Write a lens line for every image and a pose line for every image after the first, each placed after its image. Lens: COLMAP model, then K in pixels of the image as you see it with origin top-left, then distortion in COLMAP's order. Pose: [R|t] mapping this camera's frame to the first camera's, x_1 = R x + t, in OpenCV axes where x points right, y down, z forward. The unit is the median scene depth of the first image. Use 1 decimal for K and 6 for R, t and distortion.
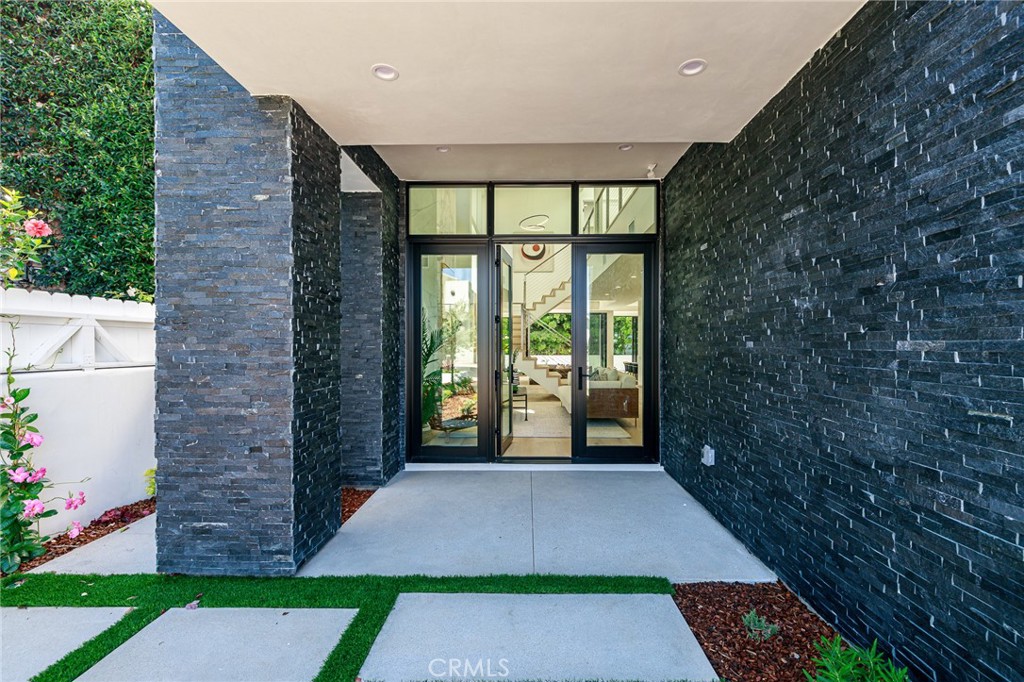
lens RADIAL K [[437.6, 0, 512.8], [0, 437.6, 338.7], [0, 0, 1]] dist [-0.014273, 0.000179]
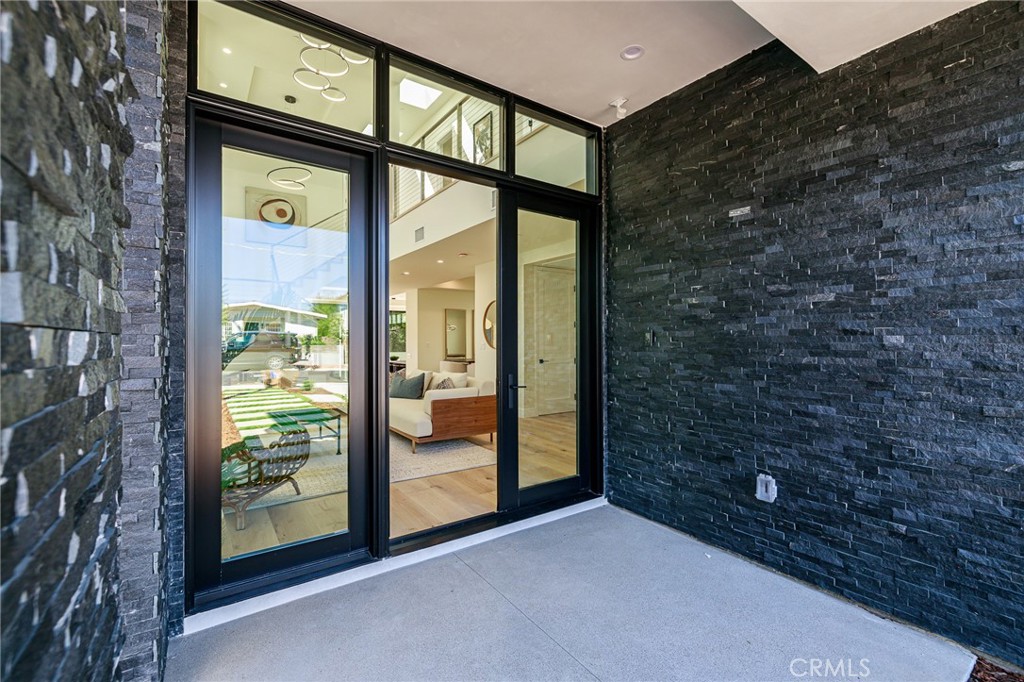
lens RADIAL K [[437.6, 0, 513.3], [0, 437.6, 339.1], [0, 0, 1]] dist [-0.014273, 0.000179]
pose [[0.793016, 0.001085, 0.609200, -0.250072], [-0.003927, 0.999987, 0.003331, 0.007781], [-0.609188, -0.005034, 0.793010, 0.468851]]
